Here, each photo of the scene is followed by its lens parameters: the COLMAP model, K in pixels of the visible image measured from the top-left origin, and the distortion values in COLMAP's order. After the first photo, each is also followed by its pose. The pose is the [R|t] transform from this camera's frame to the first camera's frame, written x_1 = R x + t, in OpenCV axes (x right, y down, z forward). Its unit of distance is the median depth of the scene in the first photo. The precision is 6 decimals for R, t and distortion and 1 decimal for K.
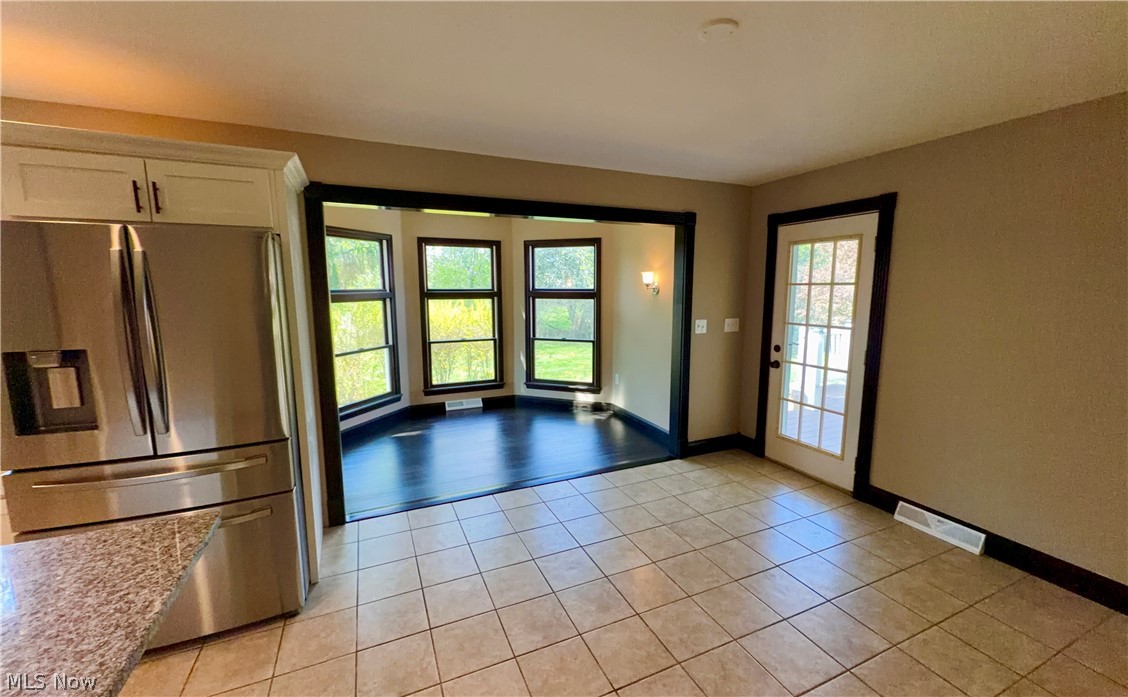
lens RADIAL K [[447.2, 0, 562.6], [0, 447.2, 348.2], [0, 0, 1]] dist [-0.000973, 0.000956]
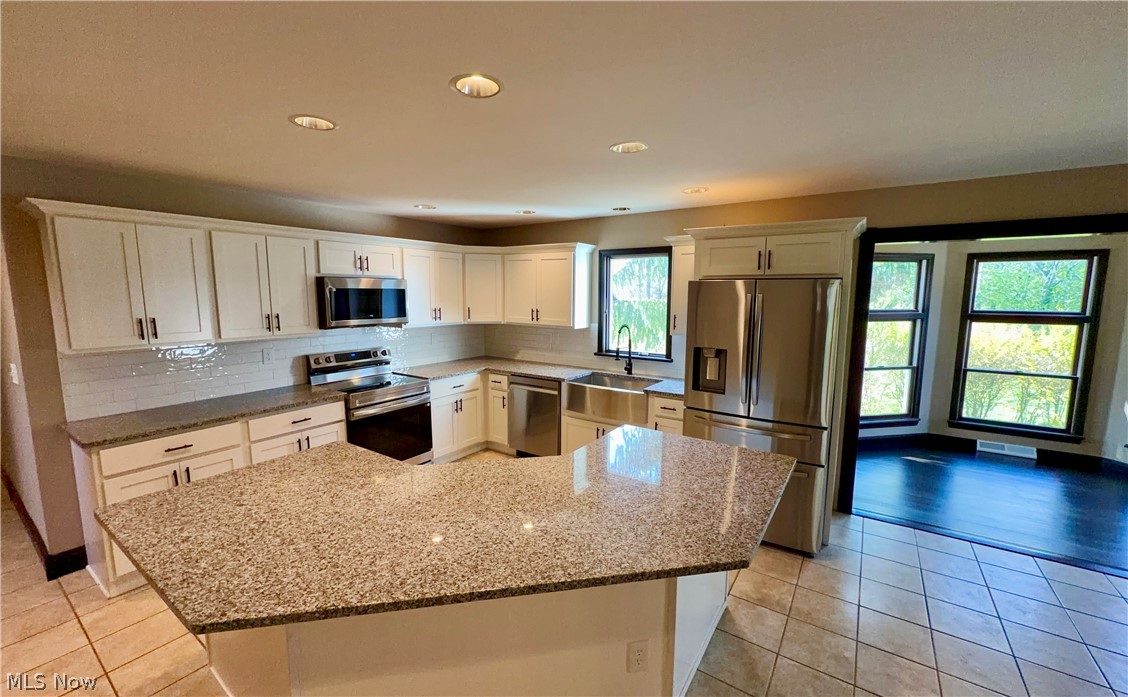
lens RADIAL K [[447.2, 0, 564.9], [0, 447.2, 348.4], [0, 0, 1]] dist [-0.000973, 0.000956]
pose [[0.522824, 0.107601, -0.845622, 0.050270], [-0.119840, 0.991427, 0.052060, -0.007571], [0.843975, 0.074121, 0.531237, -0.219970]]
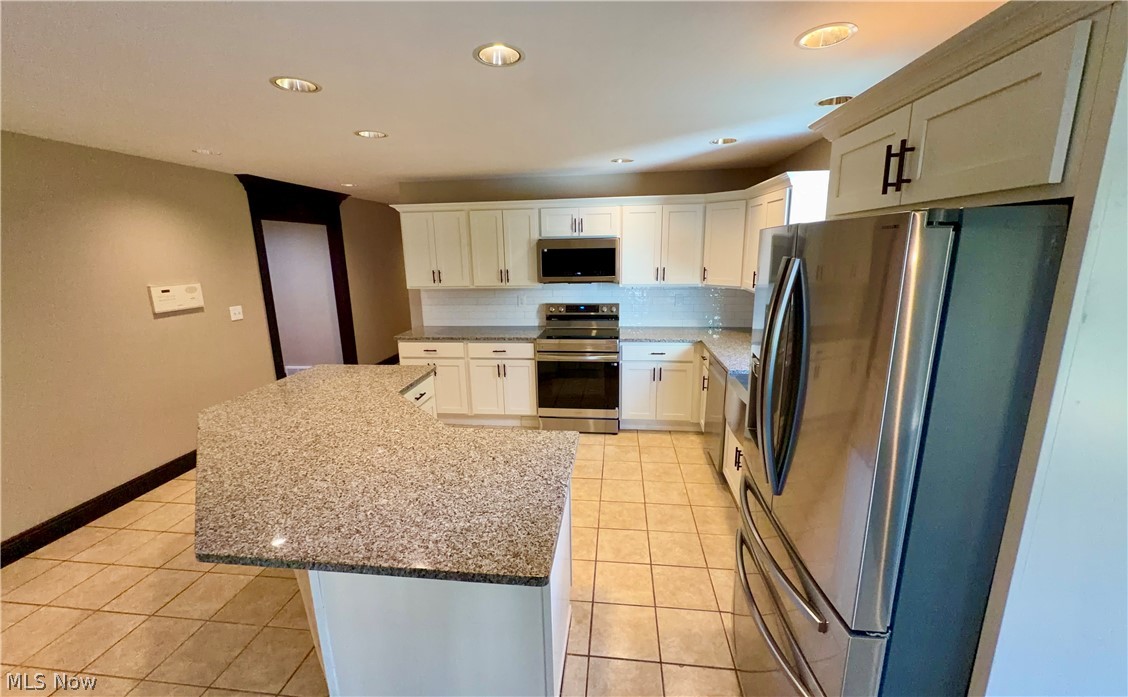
lens RADIAL K [[447.2, 0, 565.7], [0, 447.2, 350.4], [0, 0, 1]] dist [-0.000973, 0.000956]
pose [[-0.510001, 0.198943, -0.836851, -0.049314], [-0.102361, 0.951937, 0.288684, -0.108796], [0.854061, 0.232890, -0.465125, 0.459798]]
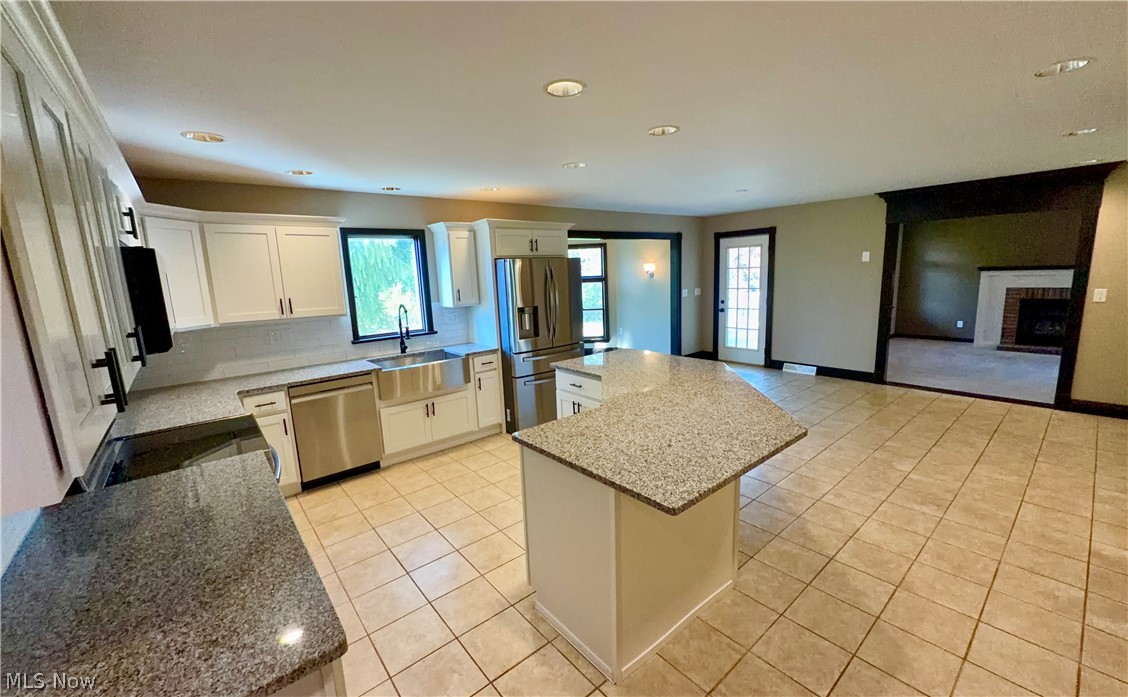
lens RADIAL K [[447.2, 0, 564.5], [0, 447.2, 346.9], [0, 0, 1]] dist [-0.000973, 0.000956]
pose [[0.961185, -0.085626, 0.262283, -0.706521], [0.078359, 0.996198, 0.038061, 0.068002], [-0.264544, -0.016031, 0.964240, -0.693208]]
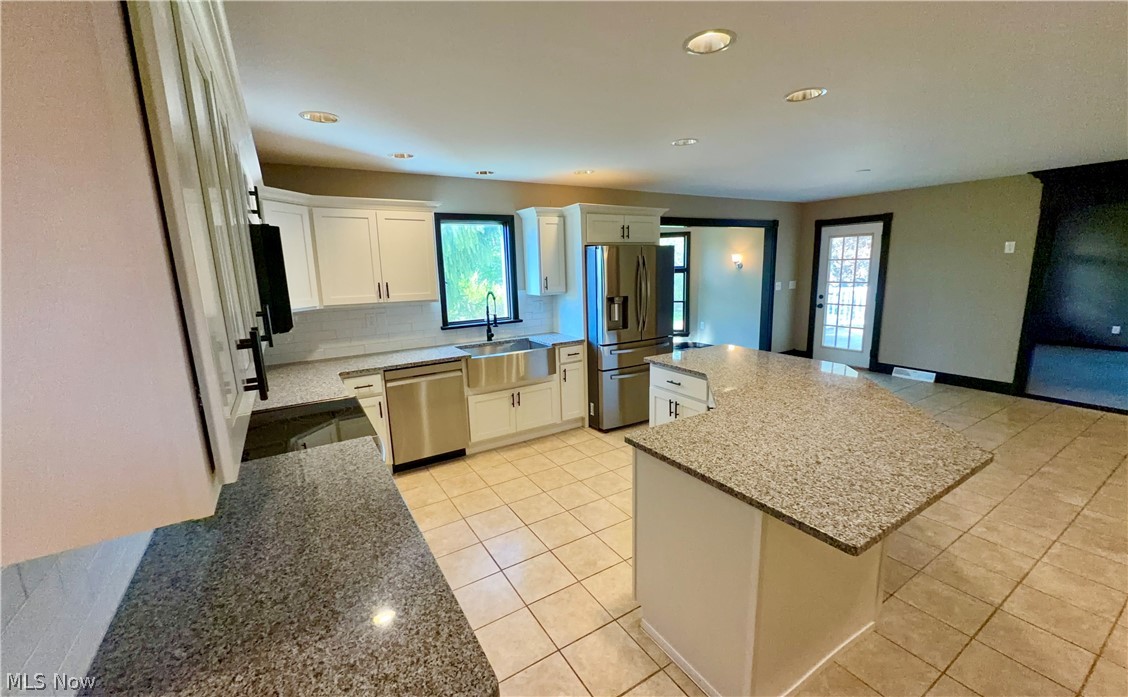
lens RADIAL K [[447.2, 0, 564.7], [0, 447.2, 347.1], [0, 0, 1]] dist [-0.000973, 0.000956]
pose [[0.990653, -0.053188, 0.125610, -0.757811], [0.047351, 0.997675, 0.049008, 0.064759], [-0.127925, -0.042602, 0.990868, -0.628761]]
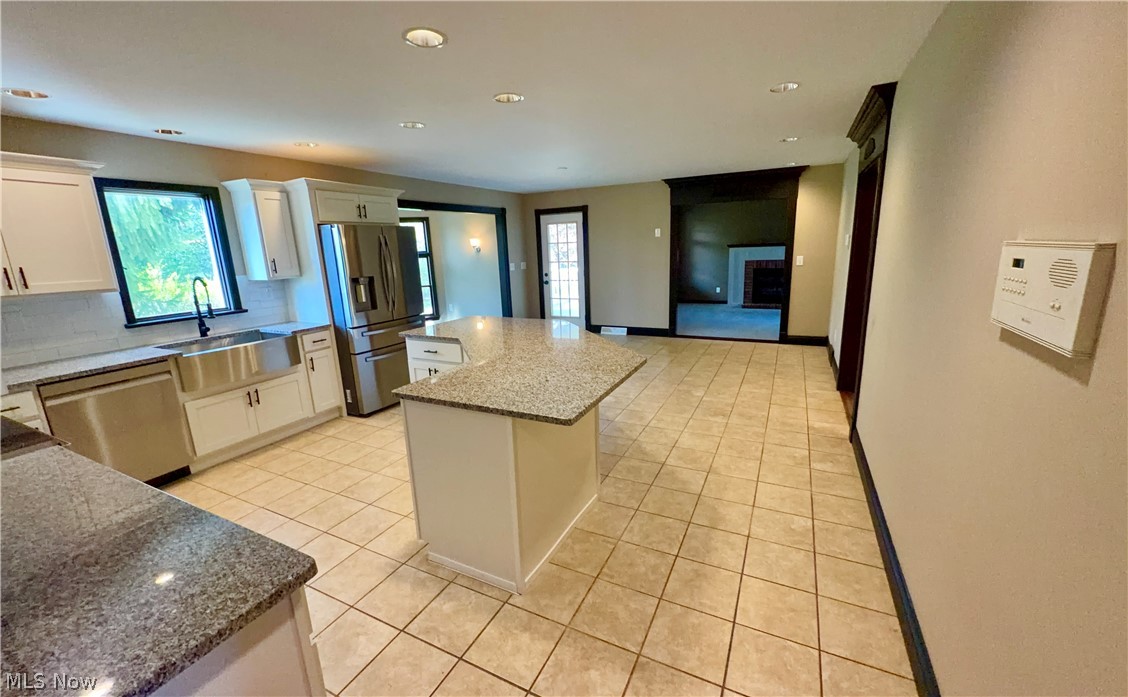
lens RADIAL K [[447.2, 0, 562.6], [0, 447.2, 347.0], [0, 0, 1]] dist [-0.000973, 0.000956]
pose [[0.776057, -0.169627, 0.607422, -0.793119], [0.124484, 0.985401, 0.116136, 0.101079], [-0.618255, -0.014514, 0.785844, -0.699913]]
